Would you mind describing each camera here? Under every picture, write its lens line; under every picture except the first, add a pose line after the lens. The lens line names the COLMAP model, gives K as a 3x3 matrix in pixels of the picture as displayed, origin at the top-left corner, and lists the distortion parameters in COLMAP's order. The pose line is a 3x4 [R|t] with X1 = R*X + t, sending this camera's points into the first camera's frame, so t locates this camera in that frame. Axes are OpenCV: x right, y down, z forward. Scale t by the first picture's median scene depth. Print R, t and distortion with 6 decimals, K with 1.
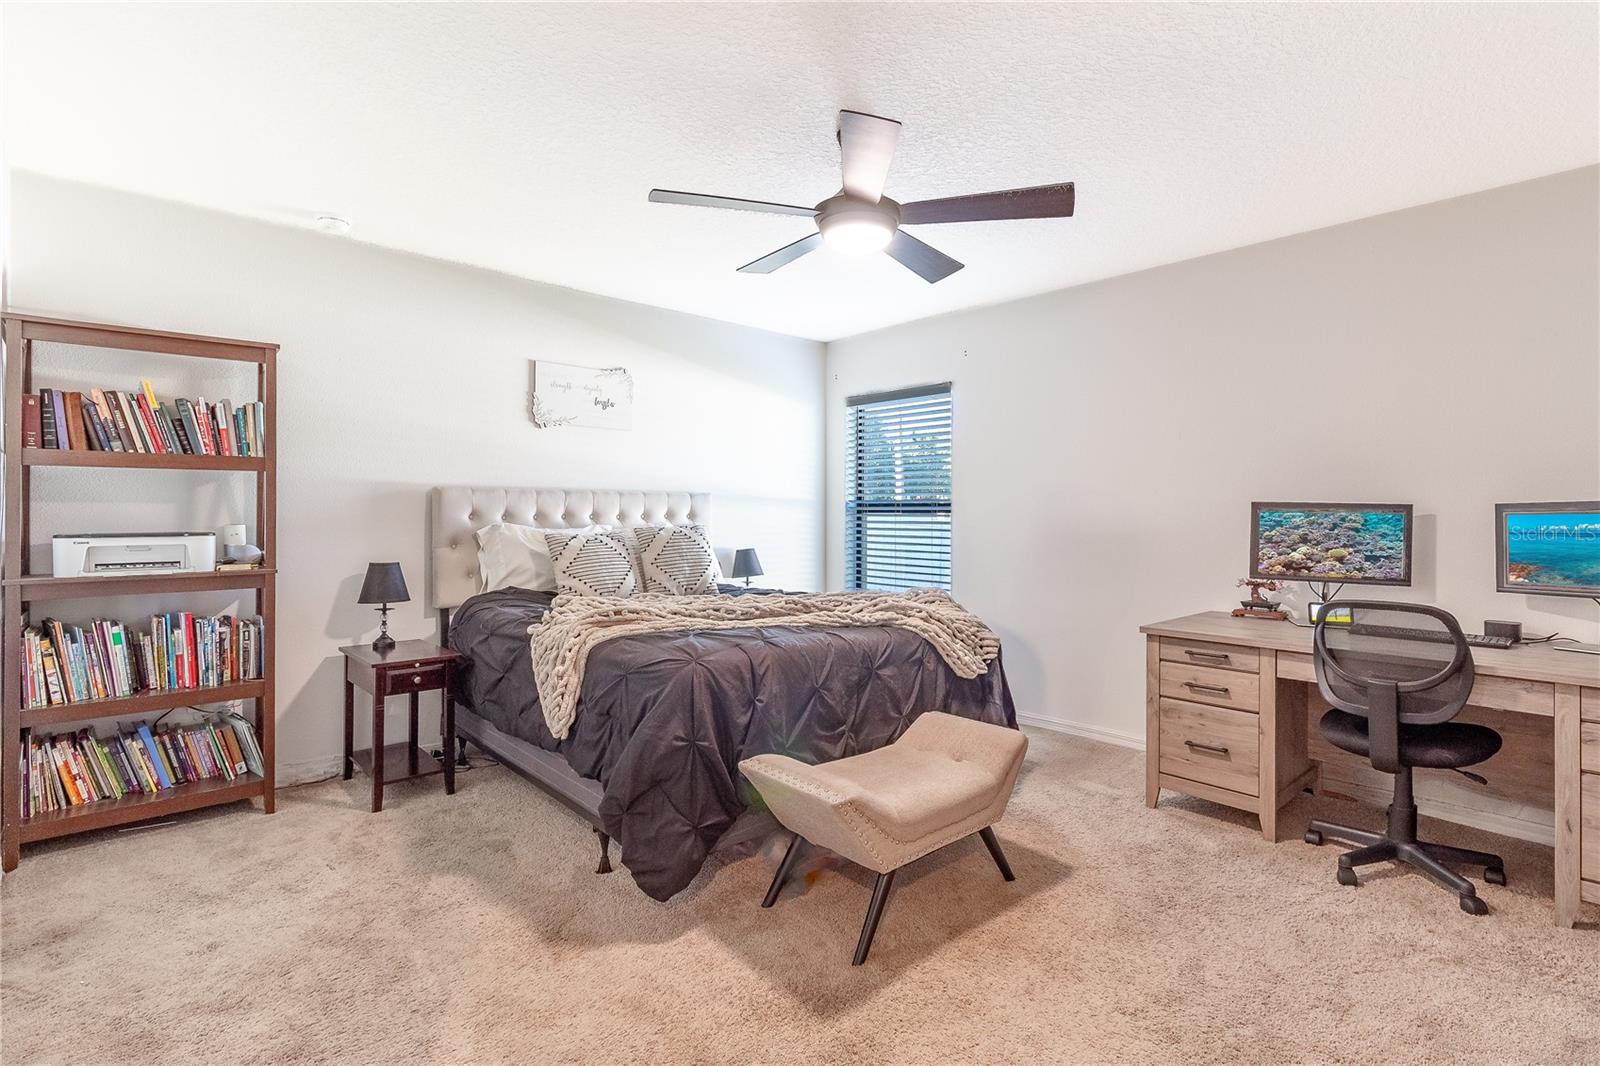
lens RADIAL K [[753.8, 0, 798.9], [0, 753.8, 514.7], [0, 0, 1]] dist [0.001437, 0.000134]
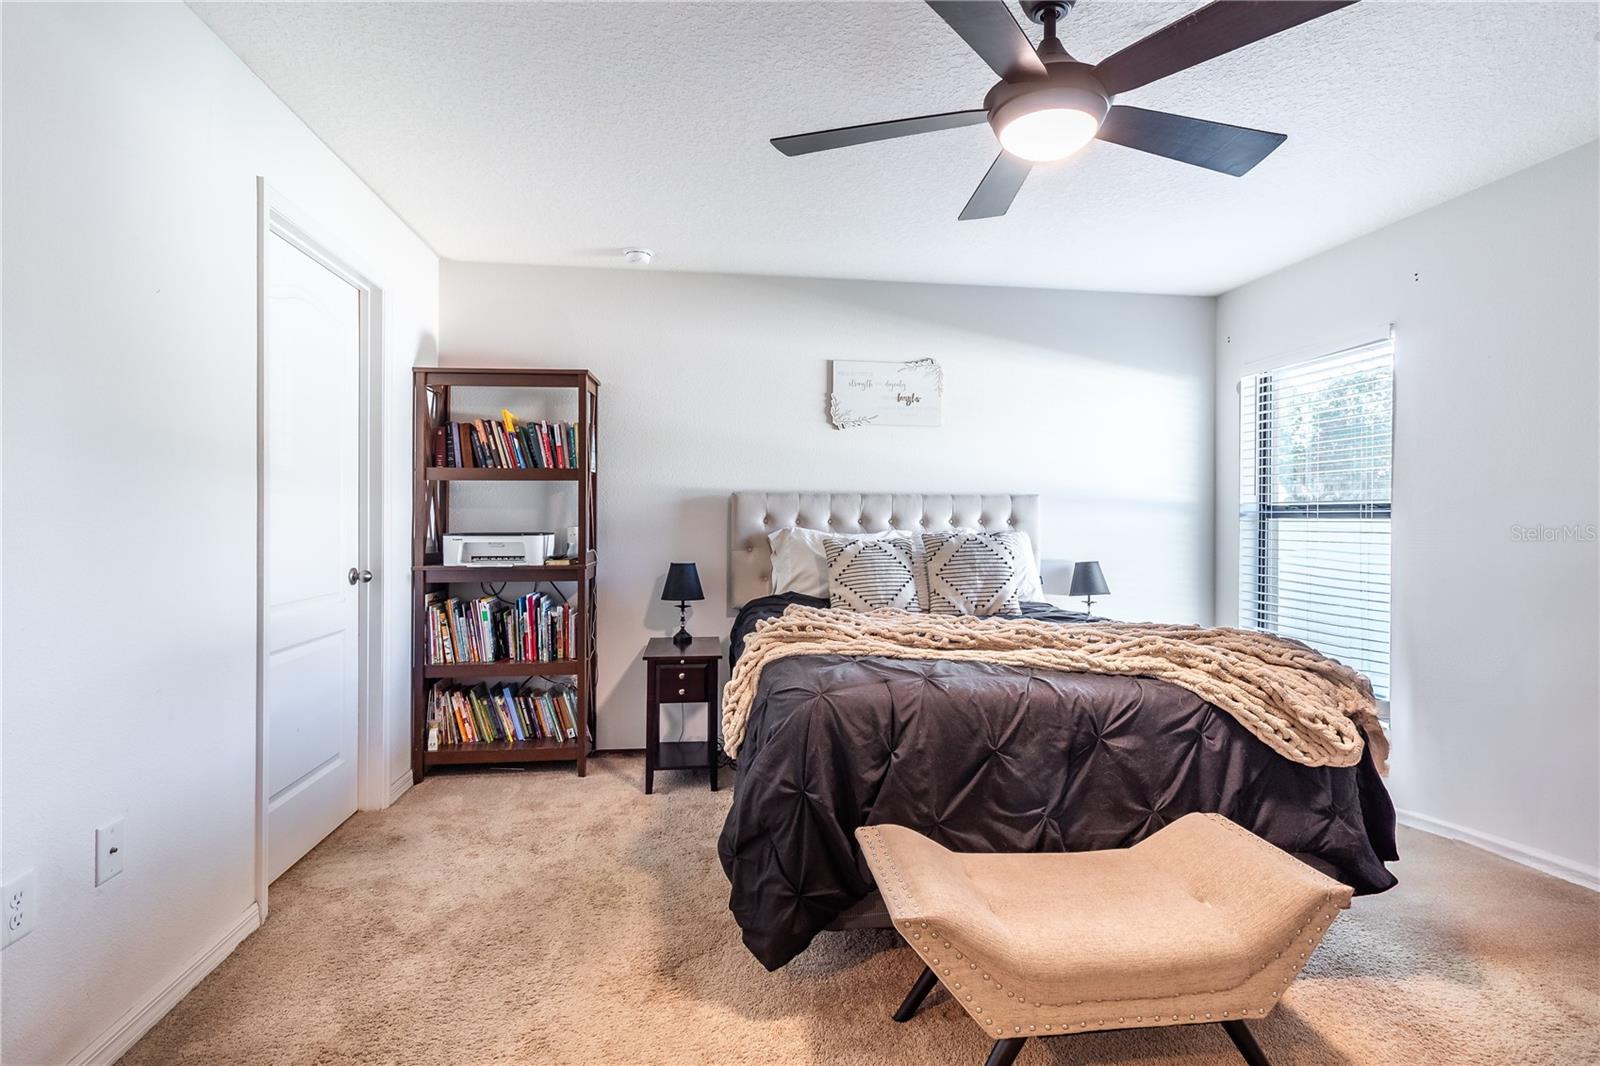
lens RADIAL K [[763.9, 0, 858.9], [0, 763.9, 523.5], [0, 0, 1]] dist [0.001262, 0.000485]
pose [[0.830139, 0.005842, -0.557525, 0.307672], [-0.004049, 0.999982, 0.004450, 0.001259], [0.557541, -0.001437, 0.830148, 0.271004]]
